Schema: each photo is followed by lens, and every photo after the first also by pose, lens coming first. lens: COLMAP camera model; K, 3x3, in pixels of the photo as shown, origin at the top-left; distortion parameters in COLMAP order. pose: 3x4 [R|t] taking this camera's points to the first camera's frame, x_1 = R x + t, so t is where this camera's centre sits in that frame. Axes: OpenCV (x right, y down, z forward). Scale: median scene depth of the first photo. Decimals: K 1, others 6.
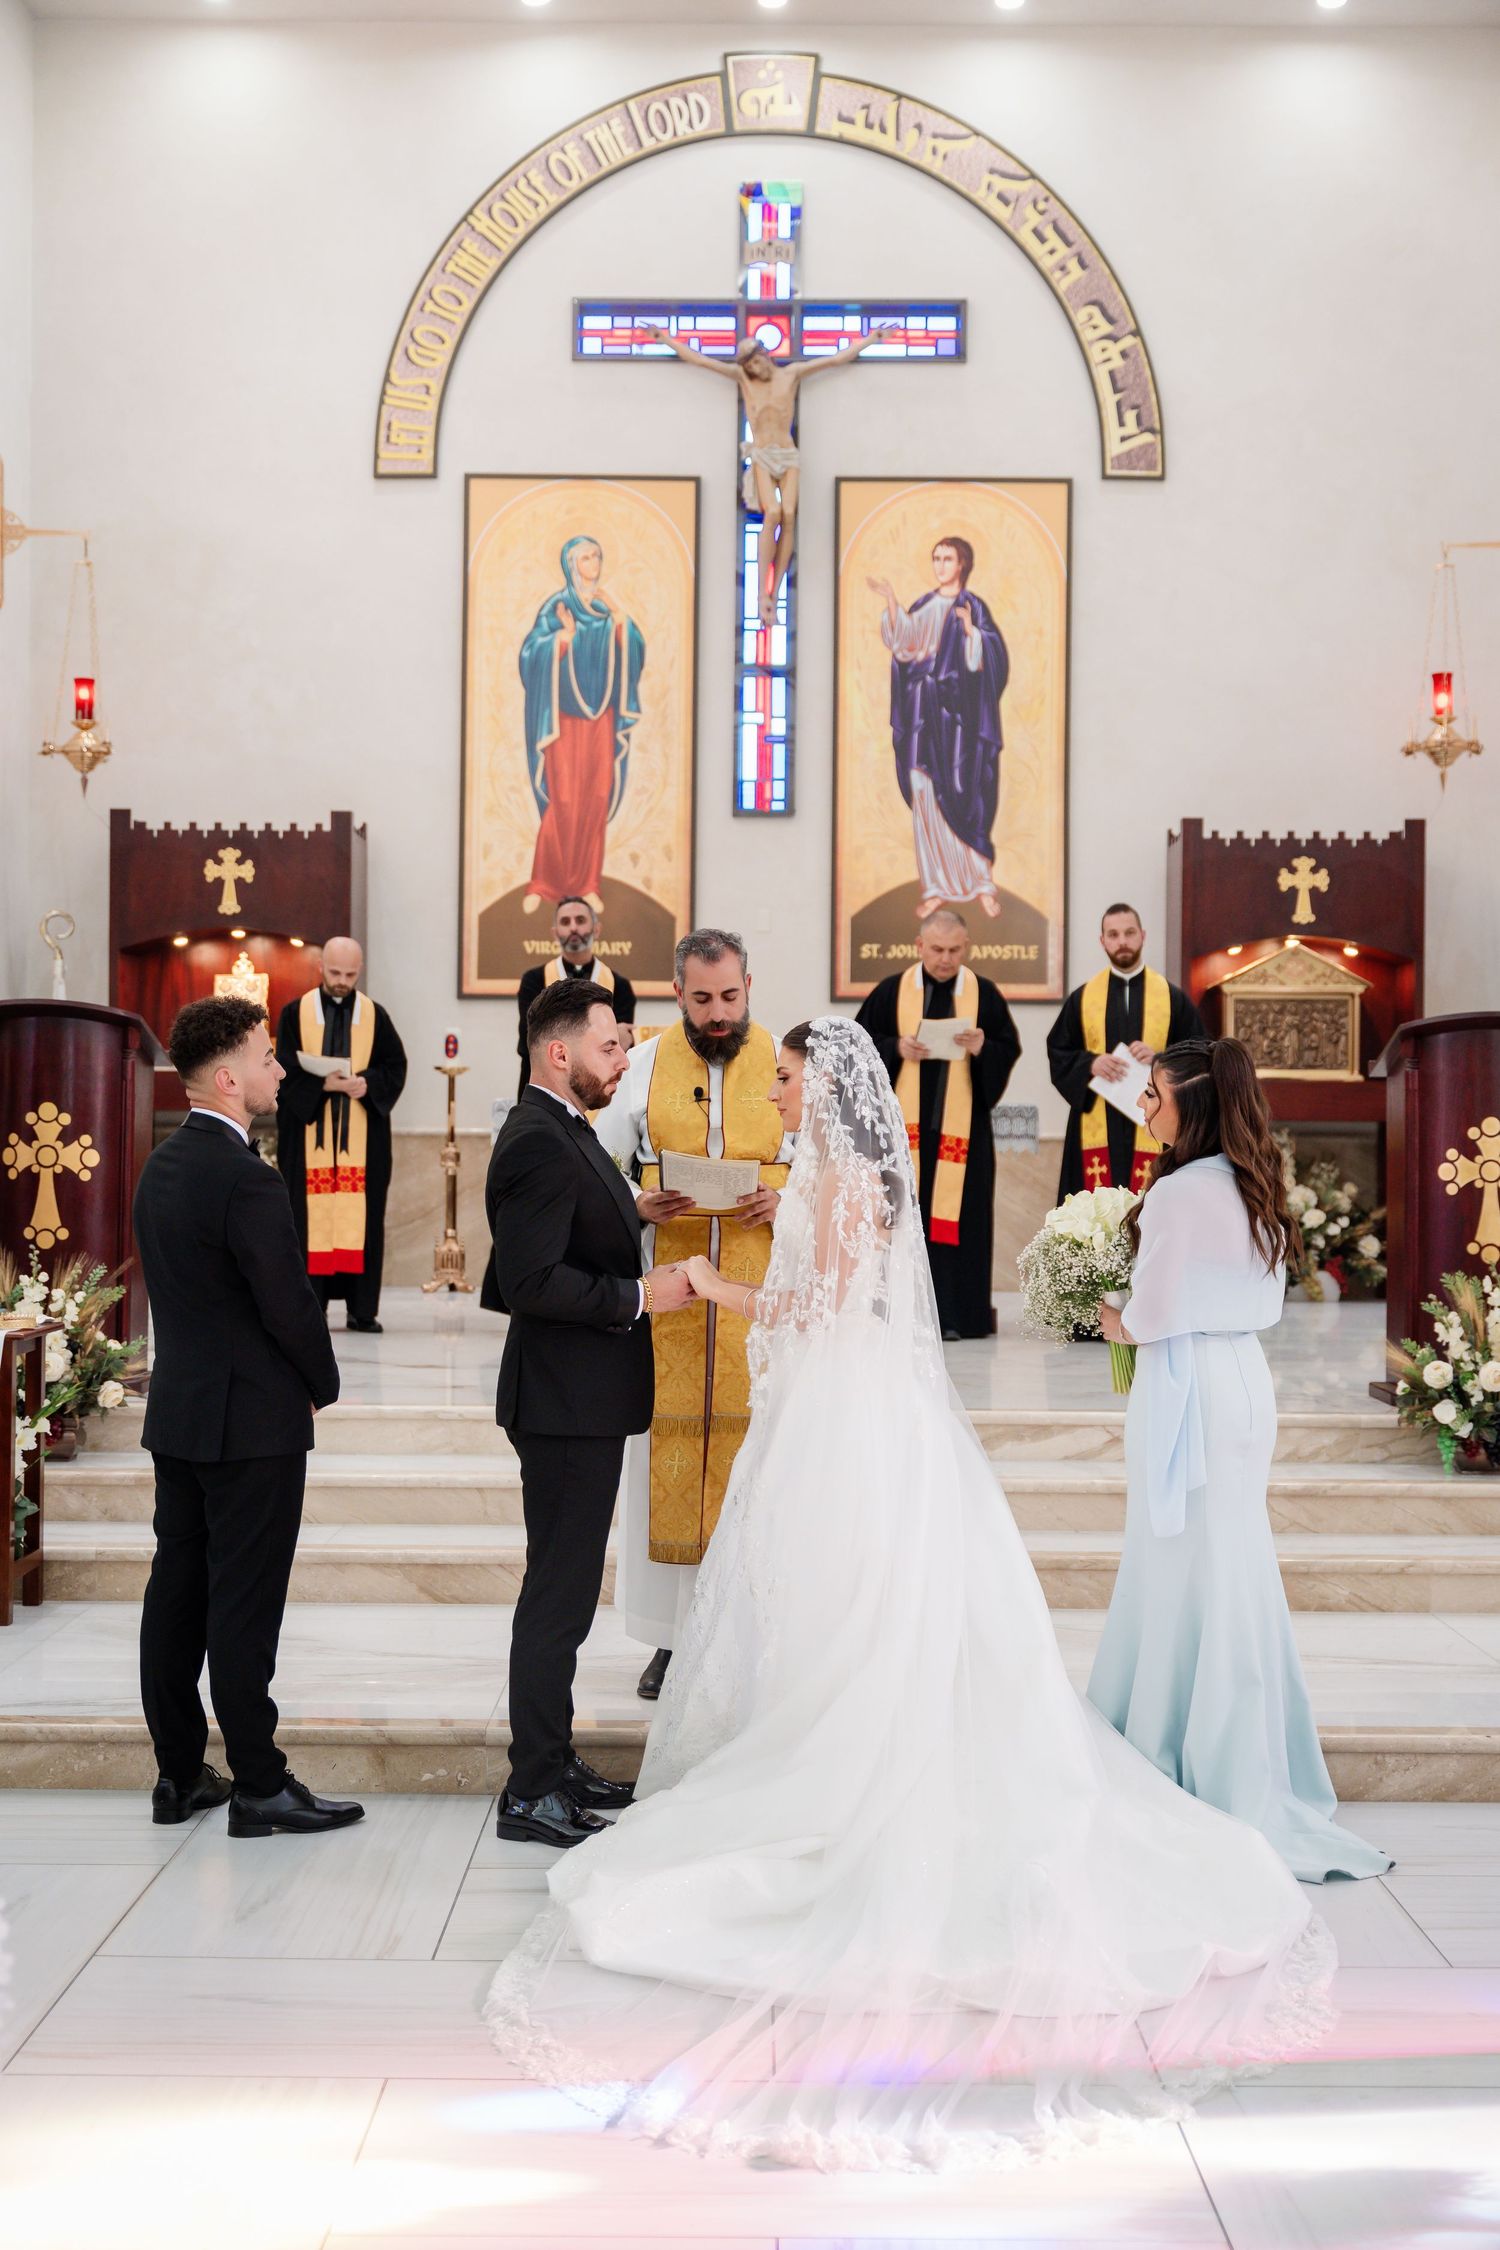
lens RADIAL K [[2769.2, 0, 742.5], [0, 2769.2, 1125.4], [0, 0, 1]] dist [0.022438, 0.000000]
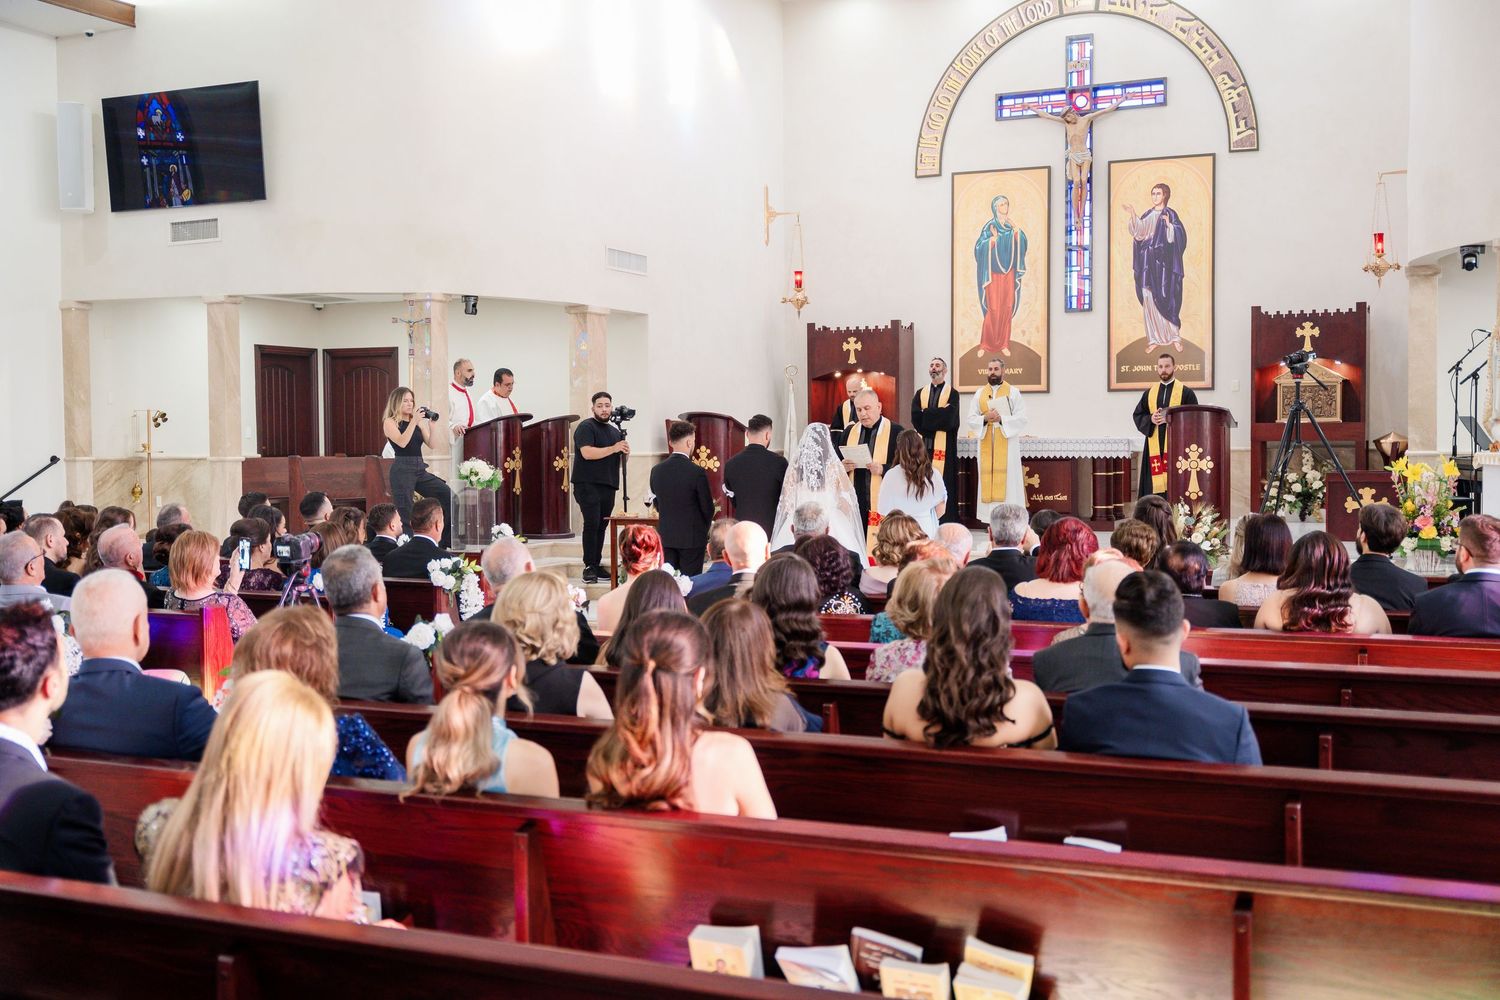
lens RADIAL K [[1637.0, 0, 752.6], [0, 1637.0, 506.2], [0, 0, 1]] dist [0.005415, 0.000000]
pose [[0.915669, 0.001628, -0.401930, 0.308068], [0.014992, 0.999158, 0.038203, -0.005903], [0.401654, -0.041007, 0.914873, -0.364485]]
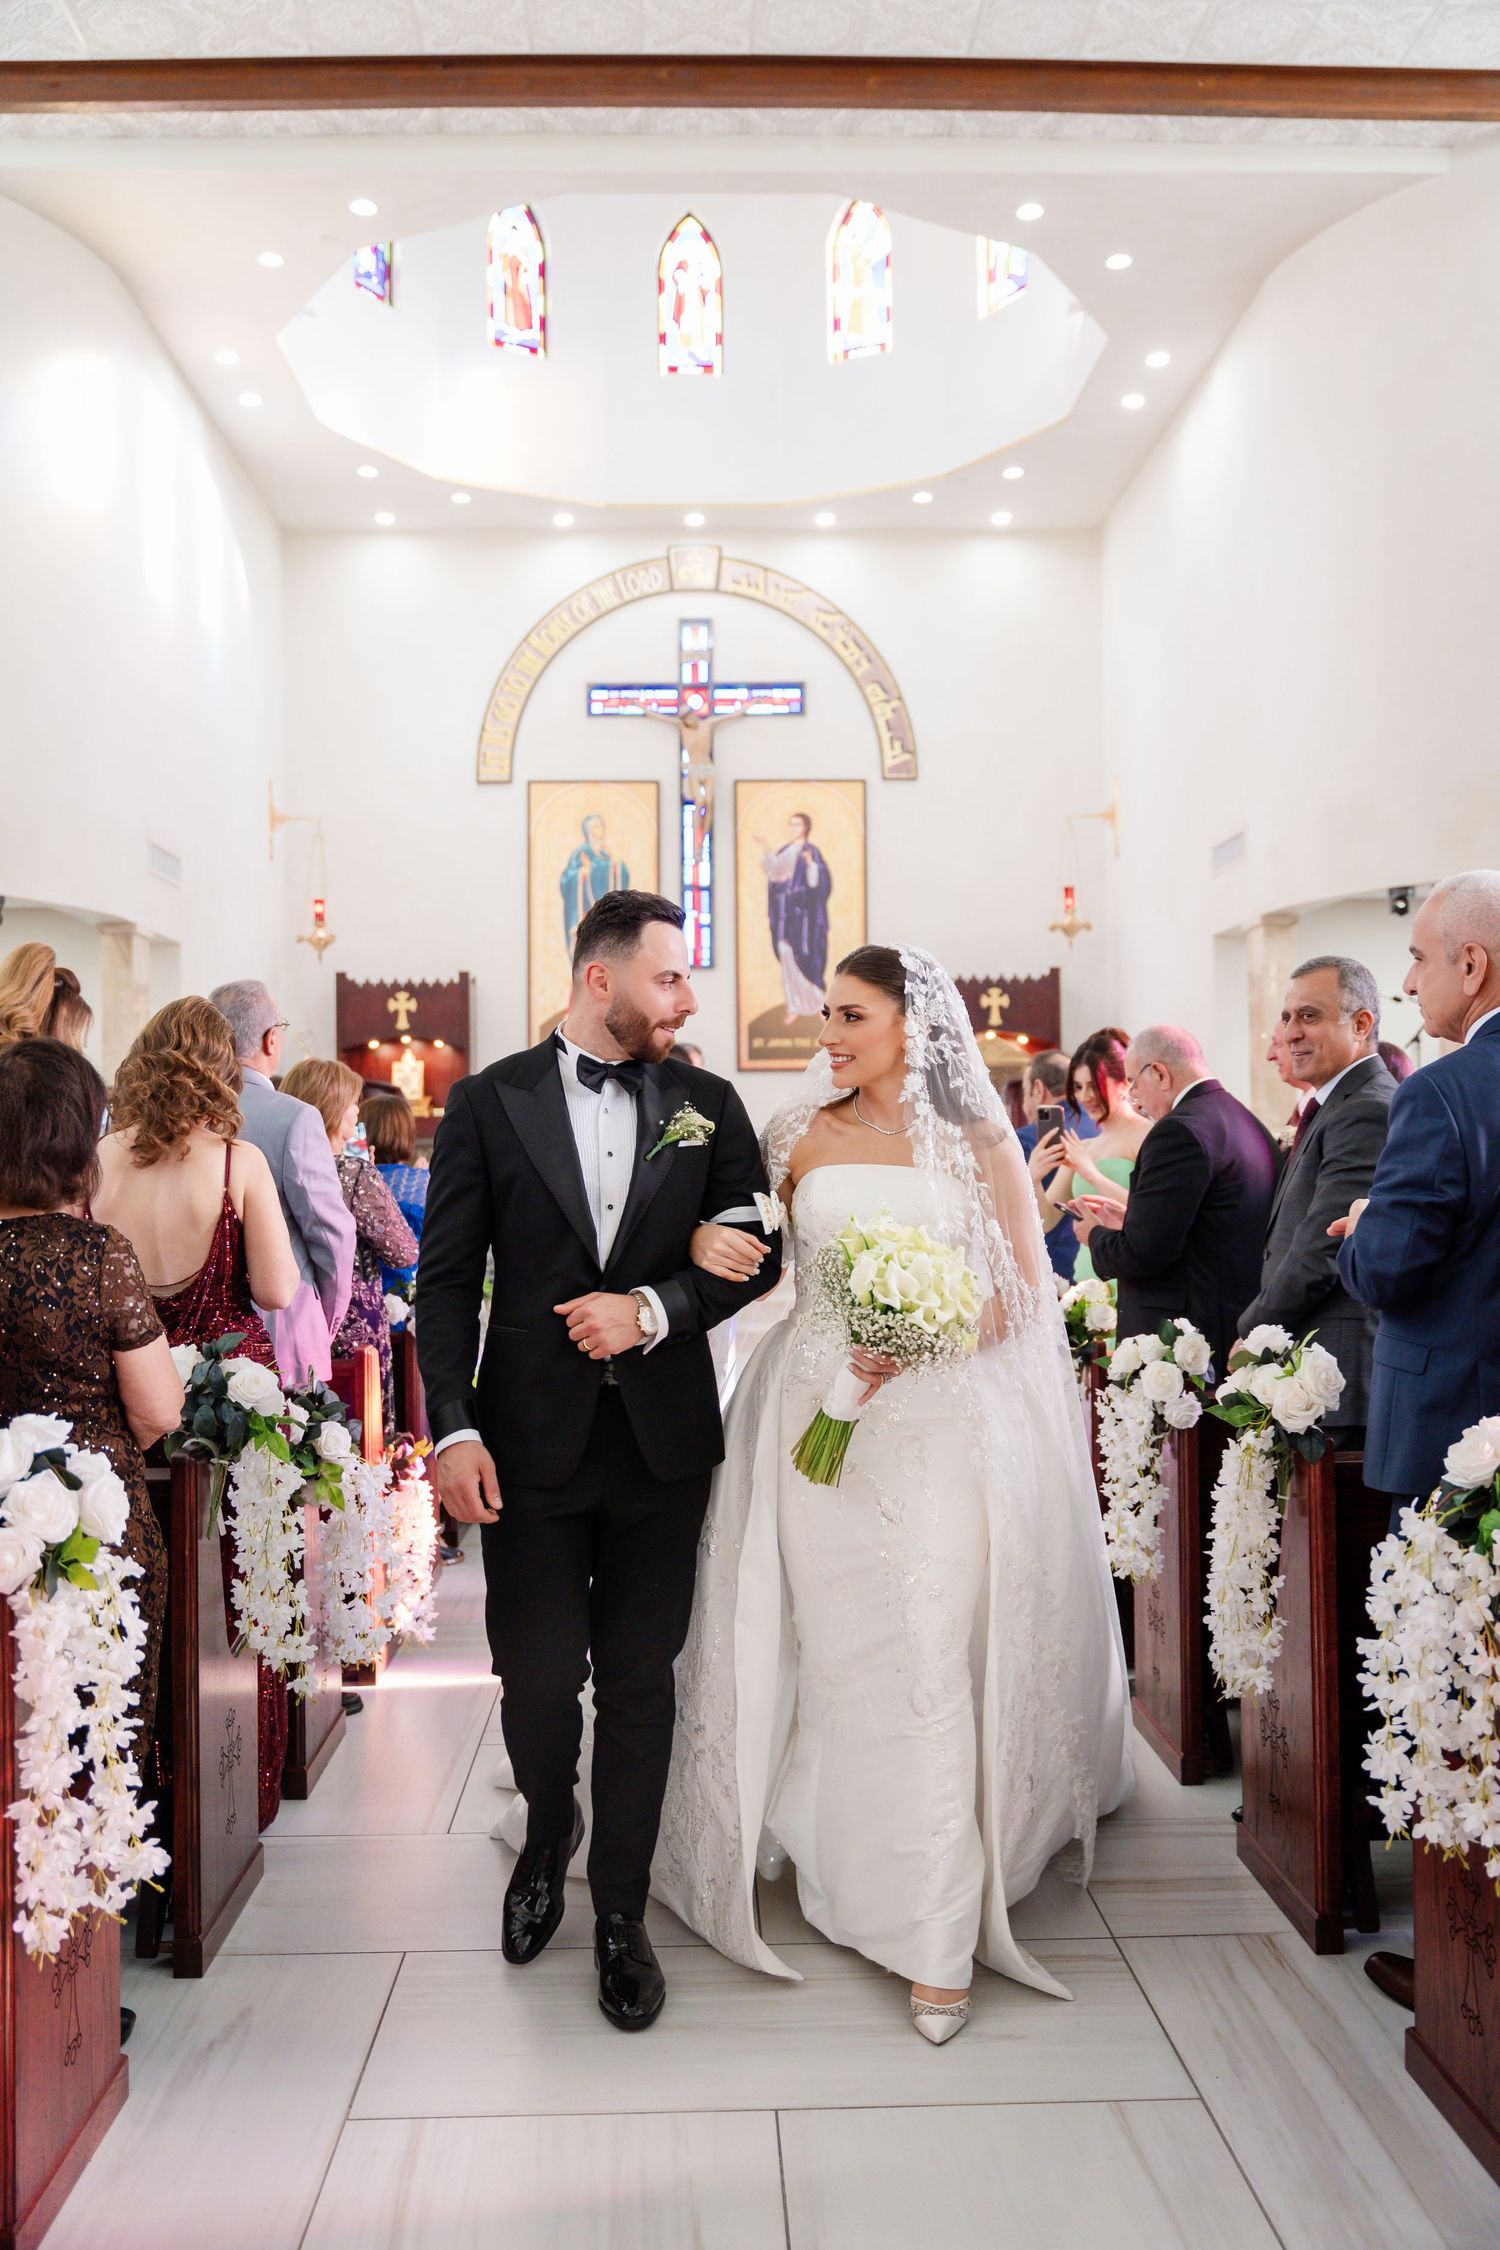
lens RADIAL K [[2046.7, 0, 752.5], [0, 2046.7, 1145.5], [0, 0, 1]] dist [0.000913, 0.000000]
pose [[0.999194, -0.018072, 0.035831, -0.006518], [0.018268, 0.999820, -0.005173, 0.009936], [-0.035731, 0.005824, 0.999344, -0.324055]]
